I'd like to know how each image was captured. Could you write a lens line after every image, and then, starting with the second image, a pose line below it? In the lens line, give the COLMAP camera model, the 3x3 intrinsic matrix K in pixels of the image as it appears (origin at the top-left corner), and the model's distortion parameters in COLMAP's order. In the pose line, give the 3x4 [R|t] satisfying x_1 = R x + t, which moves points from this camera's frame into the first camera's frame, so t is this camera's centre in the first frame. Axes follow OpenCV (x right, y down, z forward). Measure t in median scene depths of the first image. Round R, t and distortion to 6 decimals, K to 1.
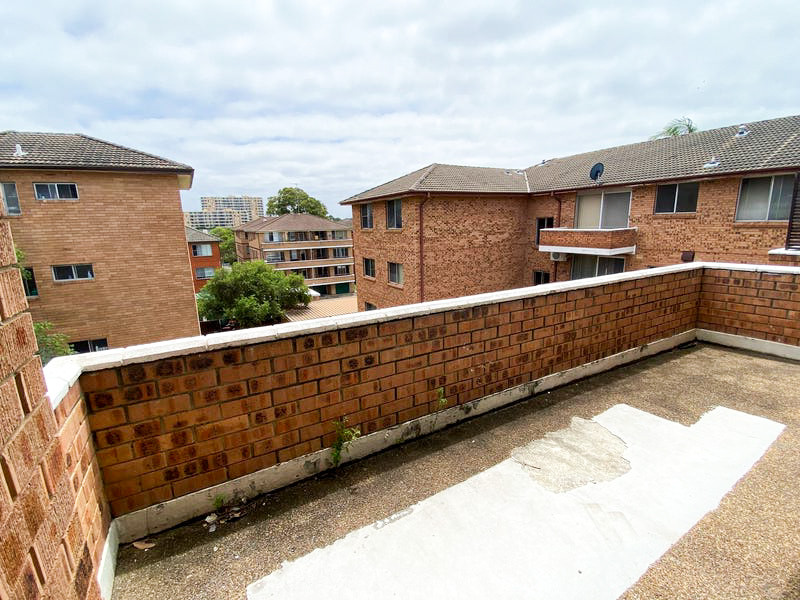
lens RADIAL K [[357.7, 0, 400.0], [0, 357.7, 300.0], [0, 0, 1]] dist [-0.011002, 0.000145]
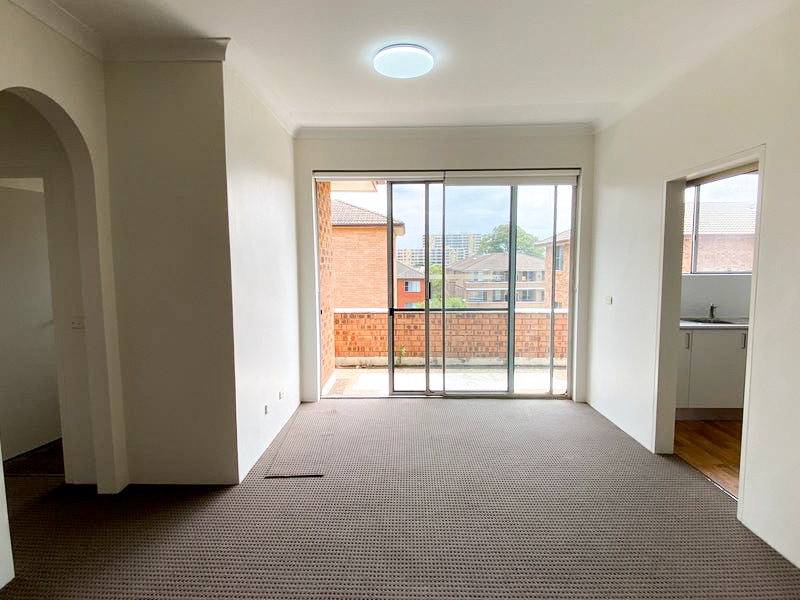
lens RADIAL K [[492.1, 0, 400.0], [0, 492.1, 300.0], [0, 0, 1]] dist [-0.001077, -0.000215]
pose [[0.841774, 0.058291, -0.536674, 1.382137], [-0.124421, 0.988337, -0.087806, 0.238582], [0.525297, 0.140686, 0.839208, -1.687244]]
